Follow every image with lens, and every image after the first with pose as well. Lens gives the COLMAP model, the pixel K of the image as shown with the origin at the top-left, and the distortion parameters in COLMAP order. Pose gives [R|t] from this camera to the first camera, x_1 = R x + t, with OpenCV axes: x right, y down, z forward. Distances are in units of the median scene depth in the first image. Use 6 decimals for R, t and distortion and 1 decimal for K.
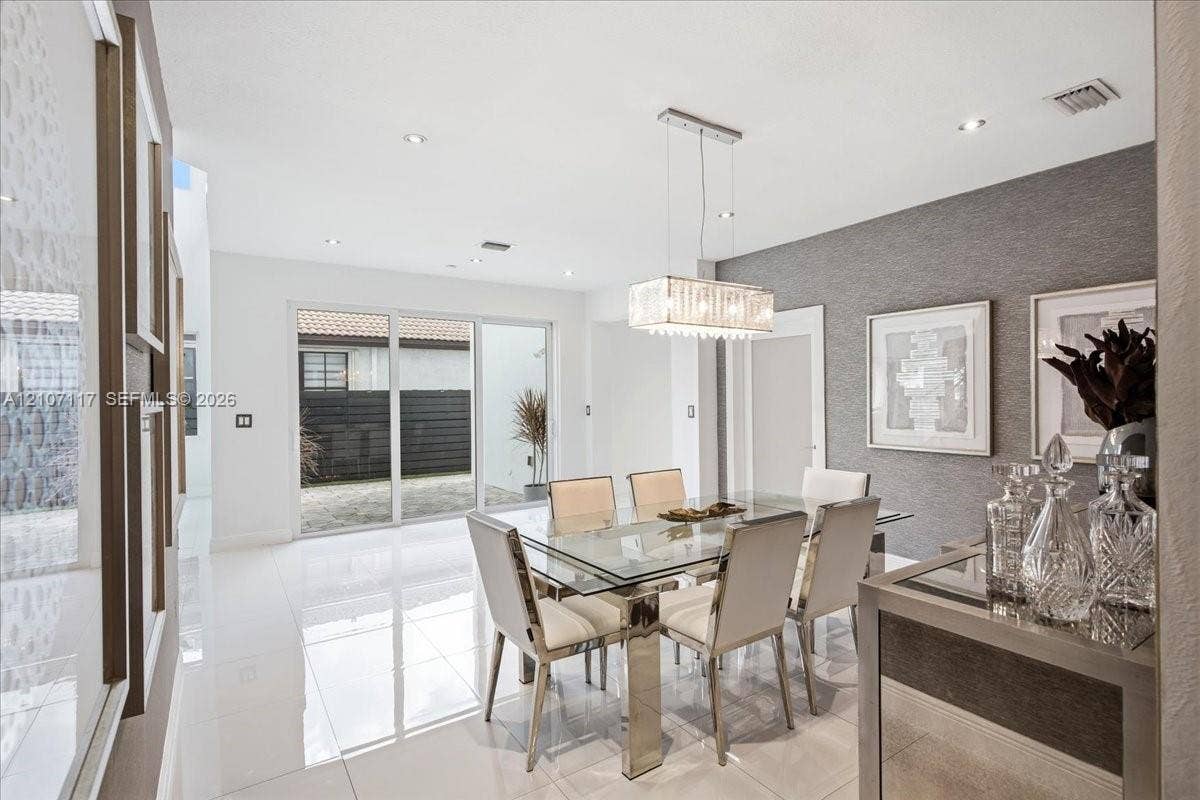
lens RADIAL K [[569.3, 0, 606.5], [0, 569.3, 400.2], [0, 0, 1]] dist [0.003839, 0.001157]
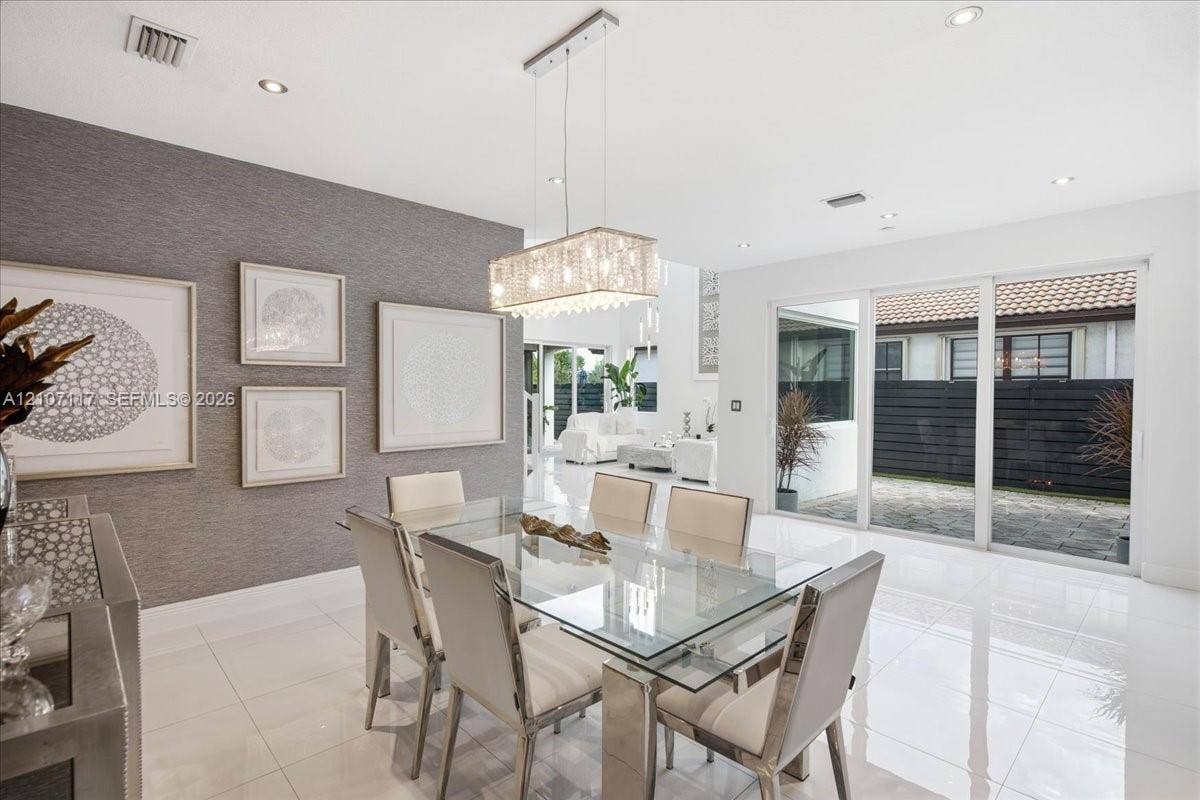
lens RADIAL K [[569.3, 0, 610.5], [0, 569.3, 396.6], [0, 0, 1]] dist [0.003839, 0.001157]
pose [[0.175371, 0.017446, -0.984348, 0.344032], [-0.007708, 0.999837, 0.016348, -0.001271], [0.984472, 0.004721, 0.175476, 0.328007]]
